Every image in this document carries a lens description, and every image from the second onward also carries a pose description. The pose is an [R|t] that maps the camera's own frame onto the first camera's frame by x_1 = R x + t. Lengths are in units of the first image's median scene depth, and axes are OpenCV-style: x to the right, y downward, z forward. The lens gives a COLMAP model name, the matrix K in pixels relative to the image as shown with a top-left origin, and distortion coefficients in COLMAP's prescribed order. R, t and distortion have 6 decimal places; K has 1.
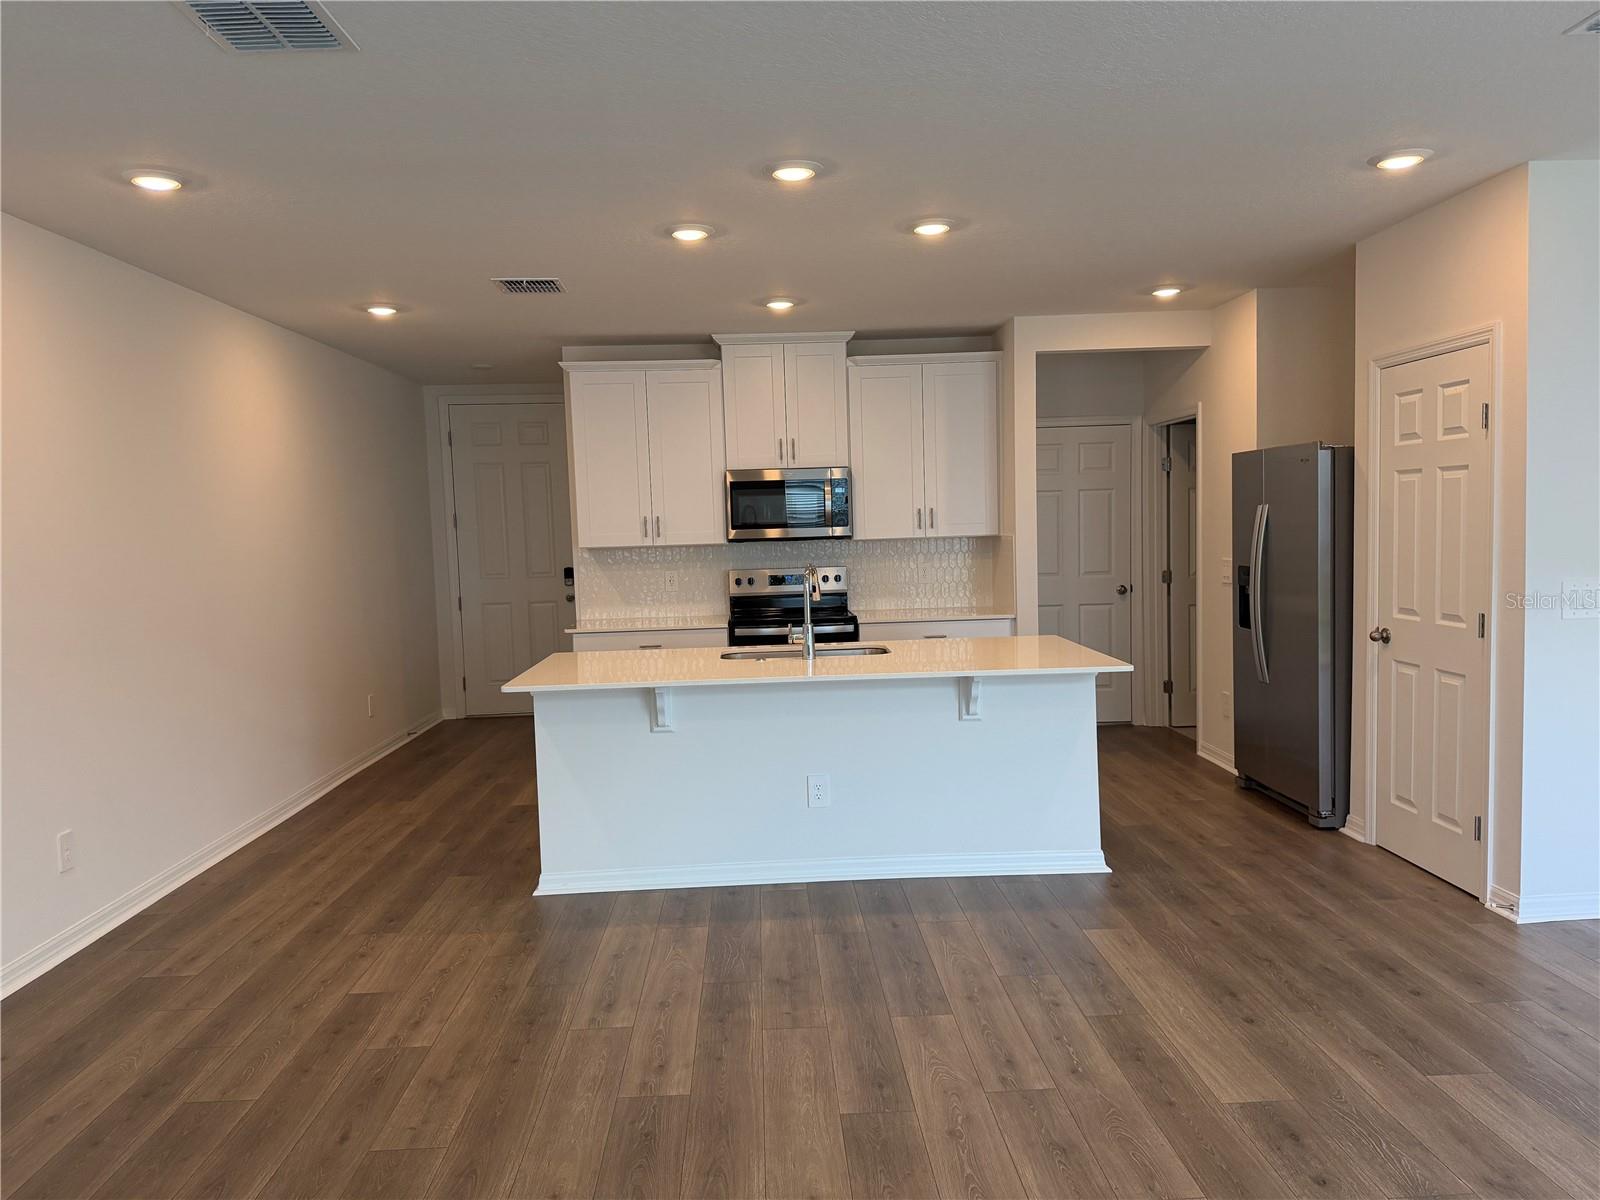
lens RADIAL K [[1116.6, 0, 798.5], [0, 1116.6, 598.4], [0, 0, 1]] dist [0.061156, -0.083020]
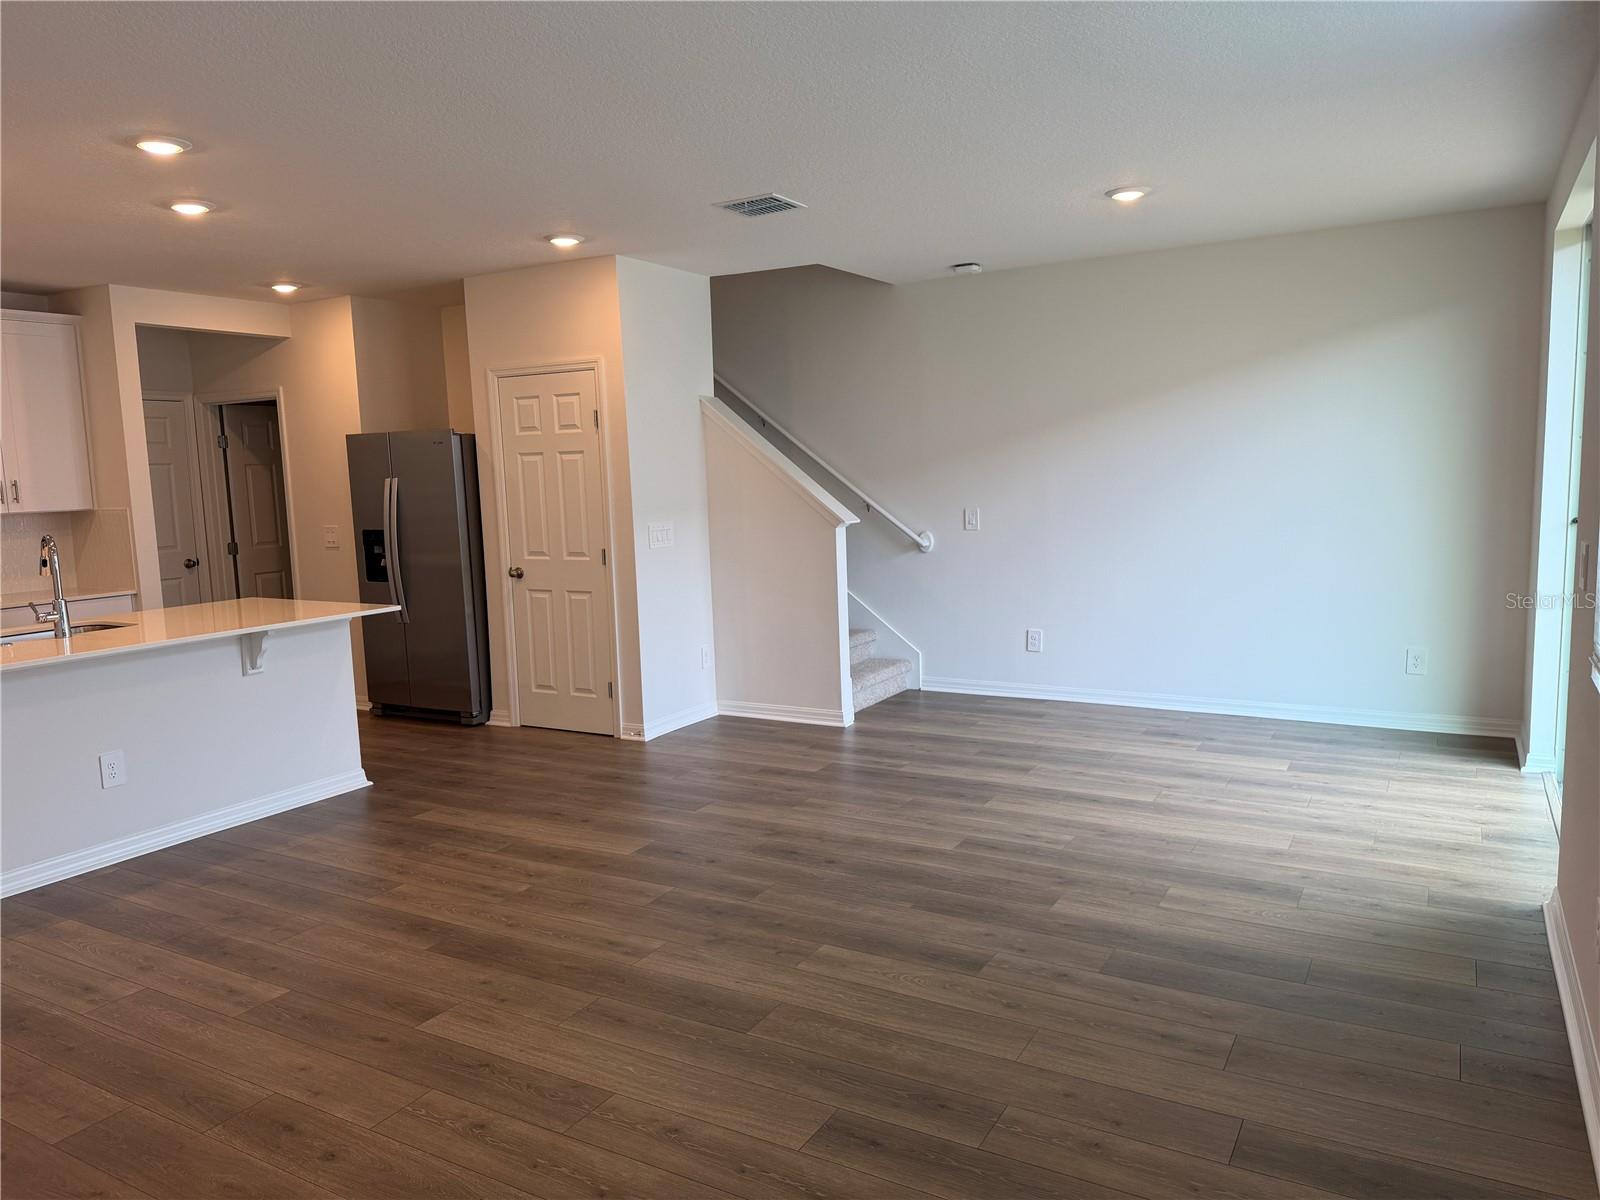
lens RADIAL K [[1116.6, 0, 801.5], [0, 1116.6, 605.6], [0, 0, 1]] dist [0.061156, -0.083020]
pose [[0.532946, -0.089463, 0.841407, -0.455790], [0.073720, 0.995523, 0.059155, 0.017280], [-0.842932, 0.030502, 0.537155, -0.028911]]
